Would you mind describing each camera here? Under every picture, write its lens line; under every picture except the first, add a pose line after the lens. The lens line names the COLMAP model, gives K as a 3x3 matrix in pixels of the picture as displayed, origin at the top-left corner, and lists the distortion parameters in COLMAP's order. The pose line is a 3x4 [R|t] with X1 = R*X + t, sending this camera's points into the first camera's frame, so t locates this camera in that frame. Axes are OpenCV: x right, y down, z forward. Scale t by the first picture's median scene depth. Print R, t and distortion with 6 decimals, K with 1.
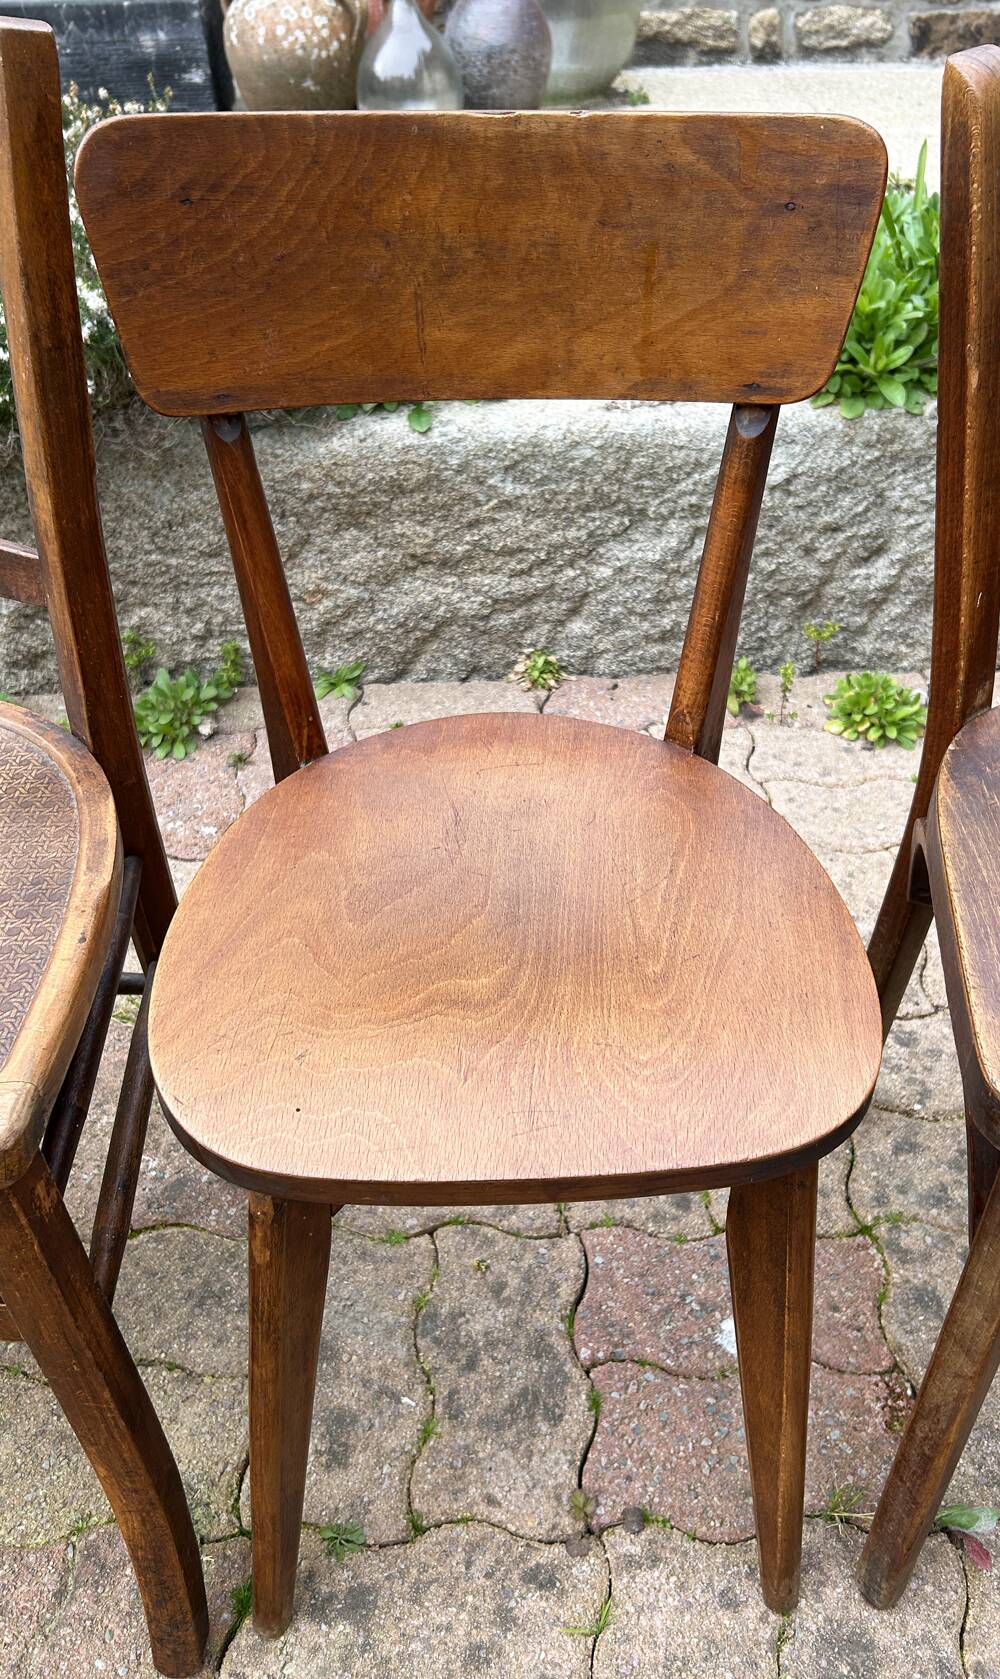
lens RADIAL K [[1458.2, 0, 516.6], [0, 1458.2, 860.7], [0, 0, 1]] dist [0.021383, -0.021949]
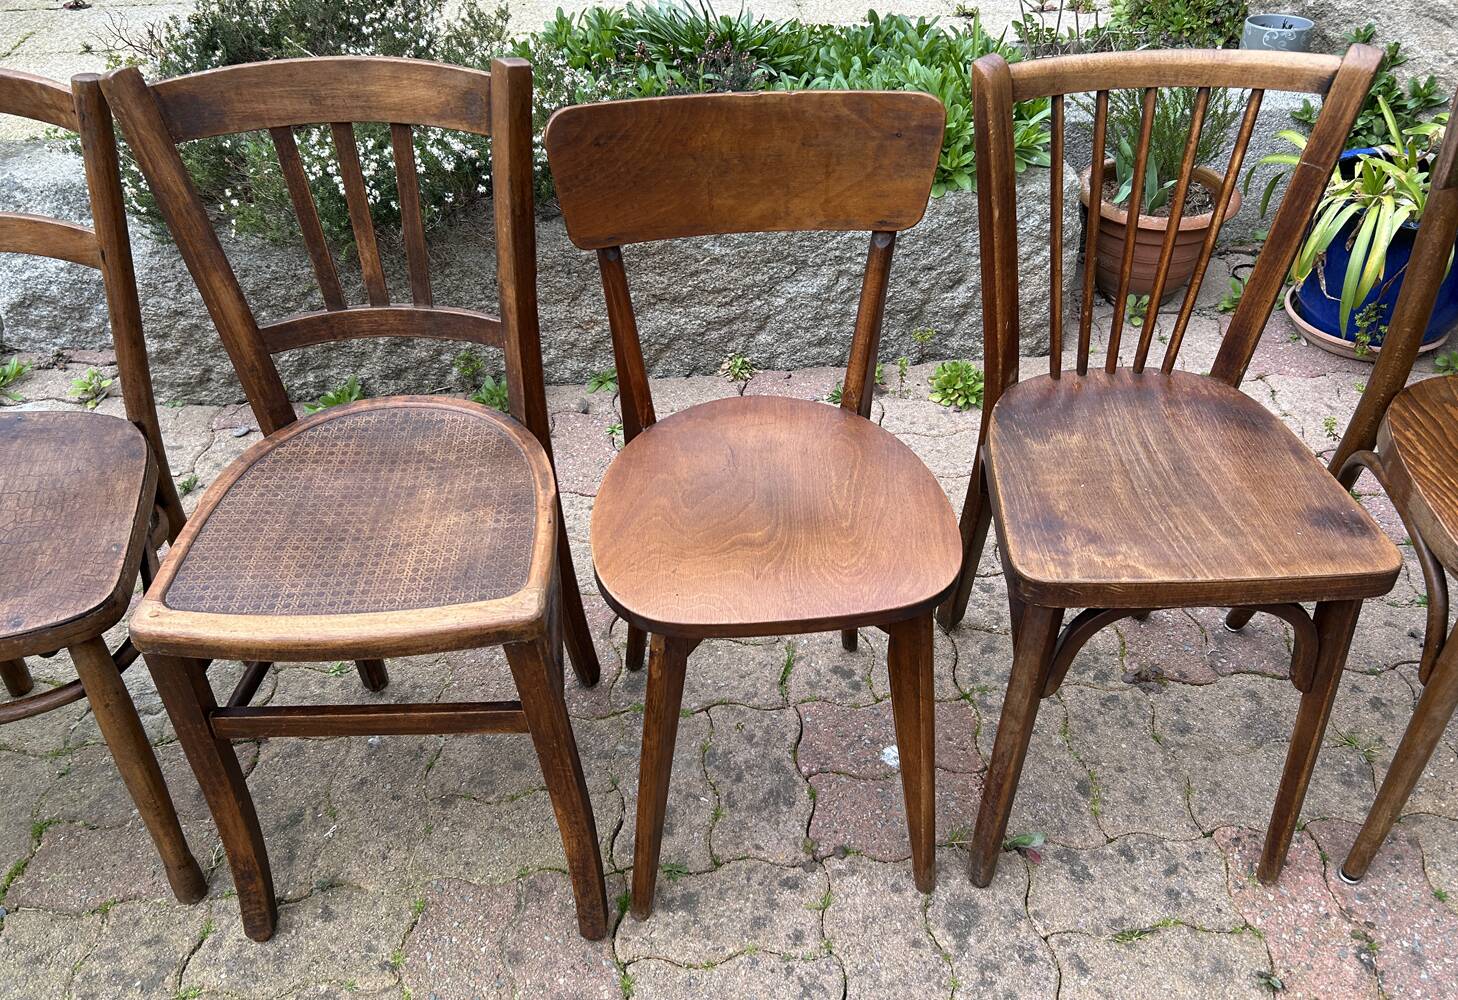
lens RADIAL K [[1236.2, 0, 728.8], [0, 1236.2, 501.6], [0, 0, 1]] dist [0.042252, -0.051840]
pose [[0.998240, -0.041436, 0.042426, -0.082388], [0.042122, 0.998993, -0.015419, 0.039946], [-0.041745, 0.017179, 0.998981, -0.405837]]
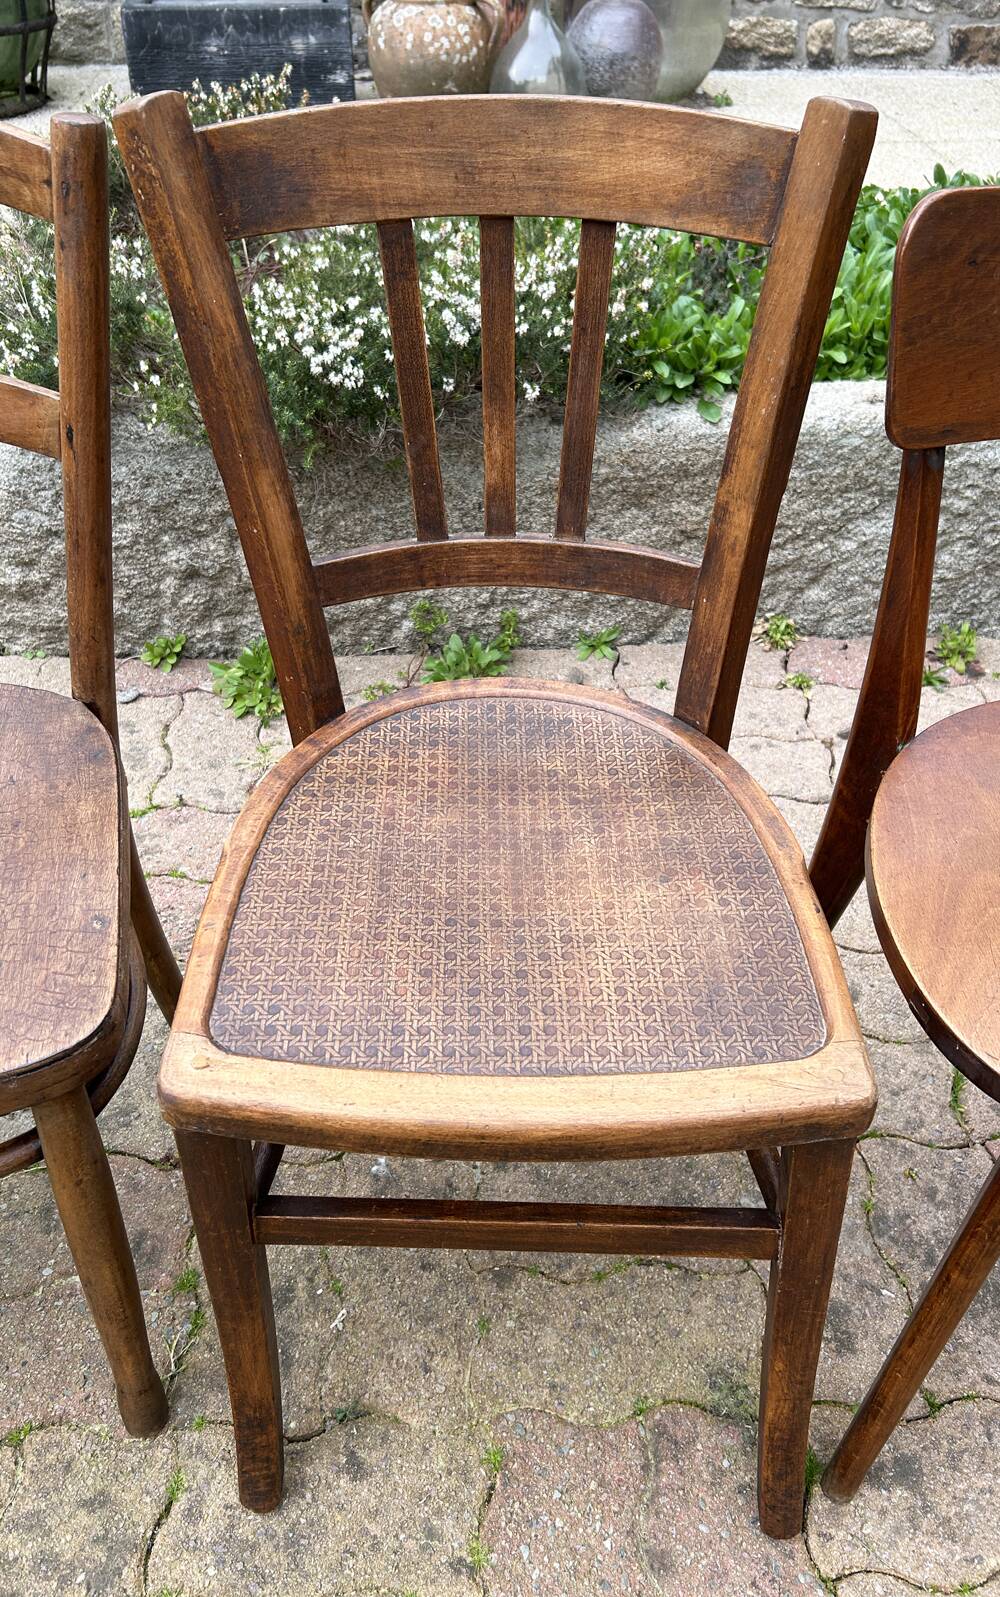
lens RADIAL K [[1309.4, 0, 472.7], [0, 1309.4, 809.8], [0, 0, 1]] dist [0.046358, -0.063811]
pose [[0.999495, -0.003451, 0.031601, -0.383526], [0.002619, 0.999650, 0.026332, -0.033057], [-0.031681, -0.026236, 0.999154, -0.010852]]
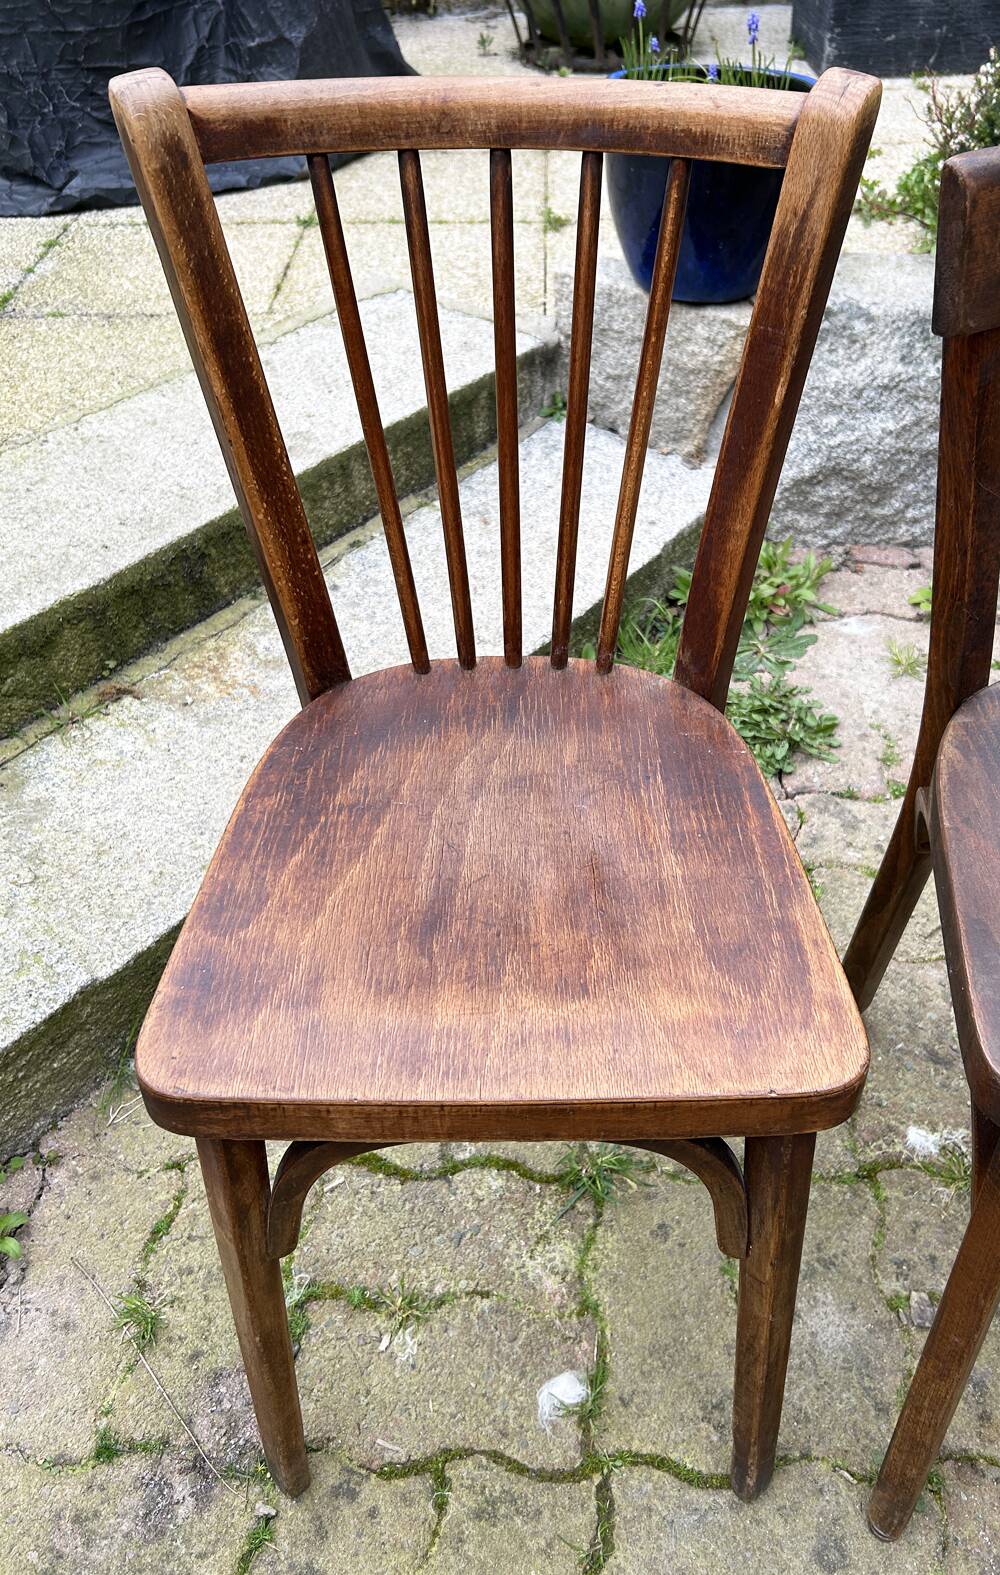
lens RADIAL K [[1356.1, 0, 536.9], [0, 1356.1, 797.2], [0, 0, 1]] dist [0.024156, -0.025386]
pose [[0.999286, 0.007959, -0.036940, -1.350626], [-0.006504, 0.999205, 0.039322, -0.042549], [0.037223, -0.039054, 0.998544, 0.008160]]
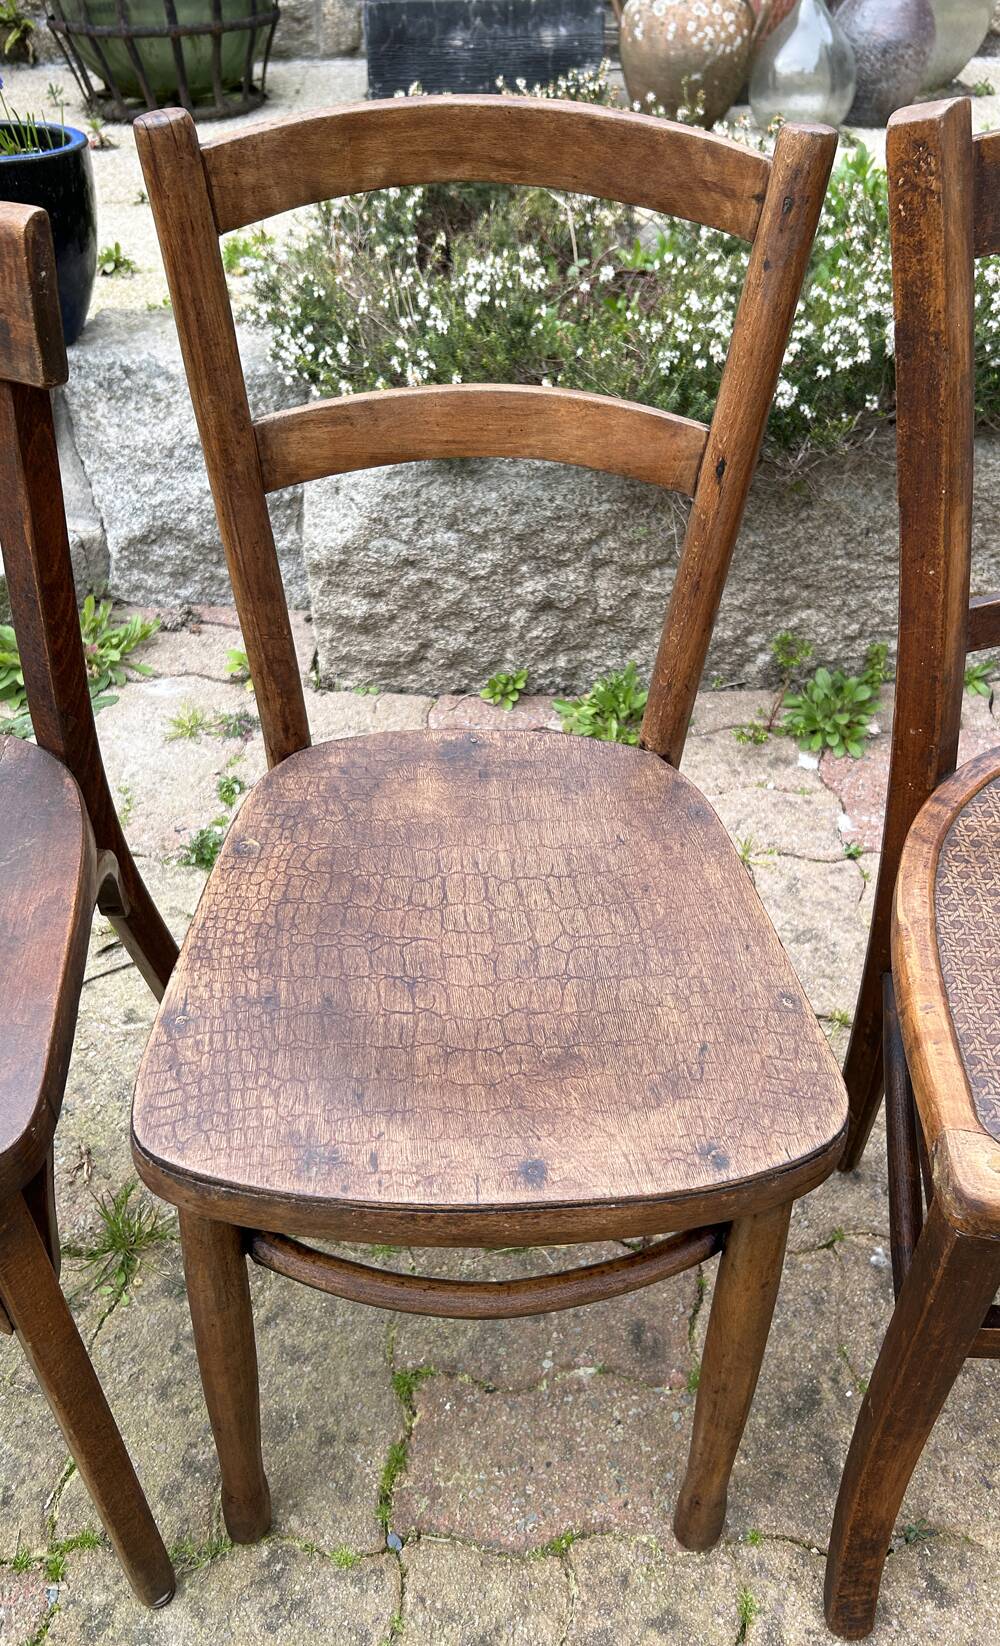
lens RADIAL K [[1388.6, 0, 495.3], [0, 1388.6, 835.9], [0, 0, 1]] dist [0.050170, -0.072373]
pose [[0.999932, 0.006046, -0.010018, -0.680877], [-0.005822, 0.999736, 0.022229, -0.049304], [0.010150, -0.022169, 0.999703, 0.011428]]
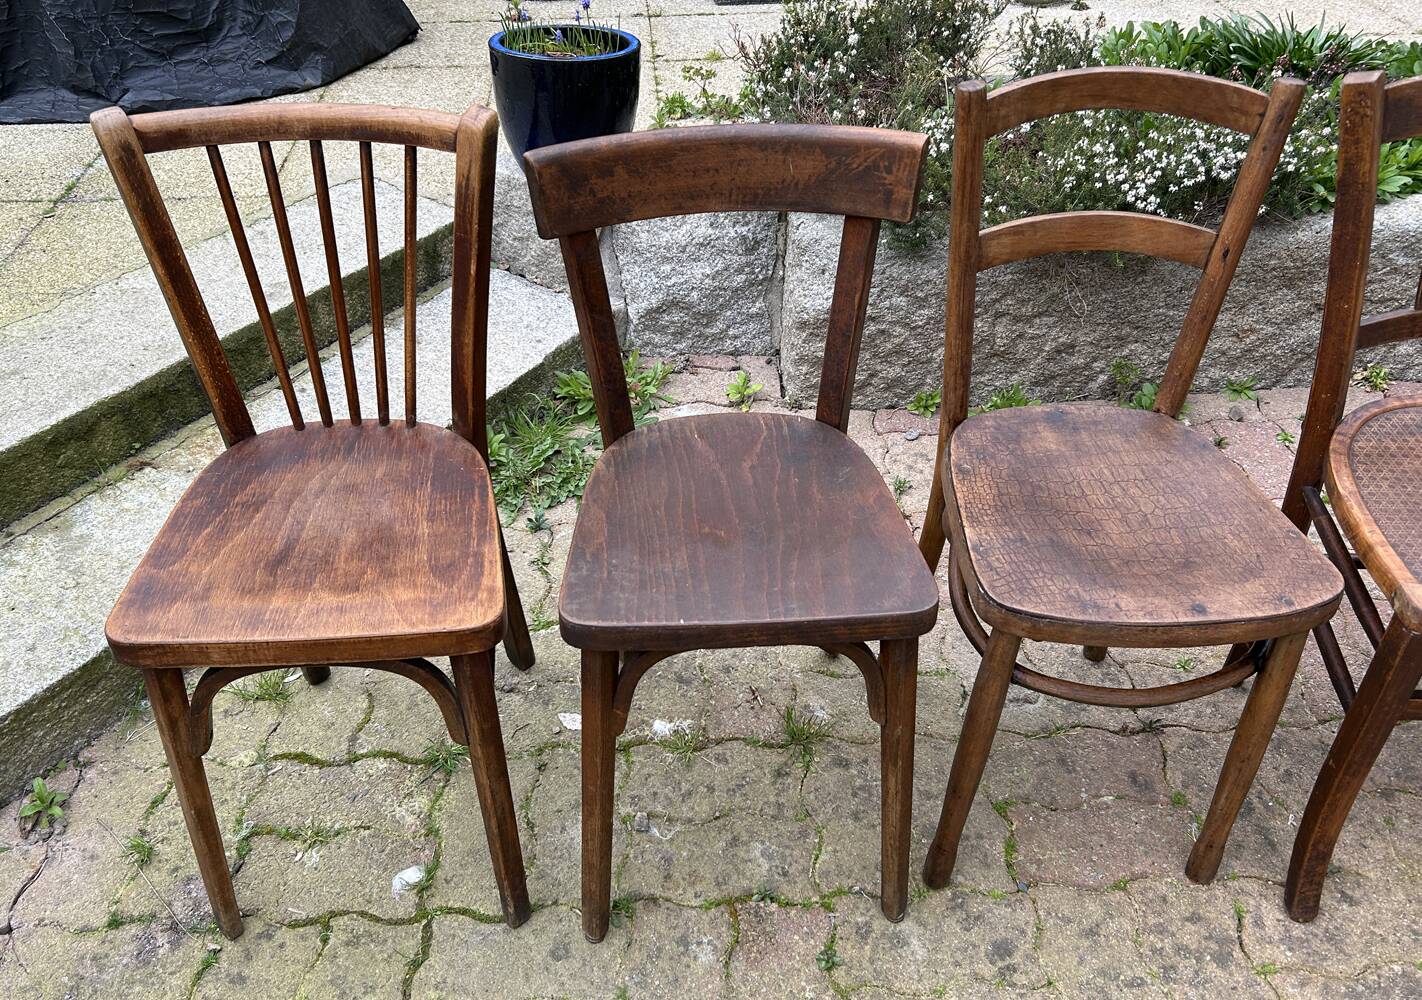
lens RADIAL K [[1251.6, 0, 683.2], [0, 1251.6, 527.2], [0, 0, 1]] dist [0.053330, -0.070487]
pose [[0.999560, -0.024342, 0.016946, -1.098492], [0.024620, 0.999563, -0.016391, 0.039568], [-0.016539, 0.016801, 0.999722, -0.431766]]
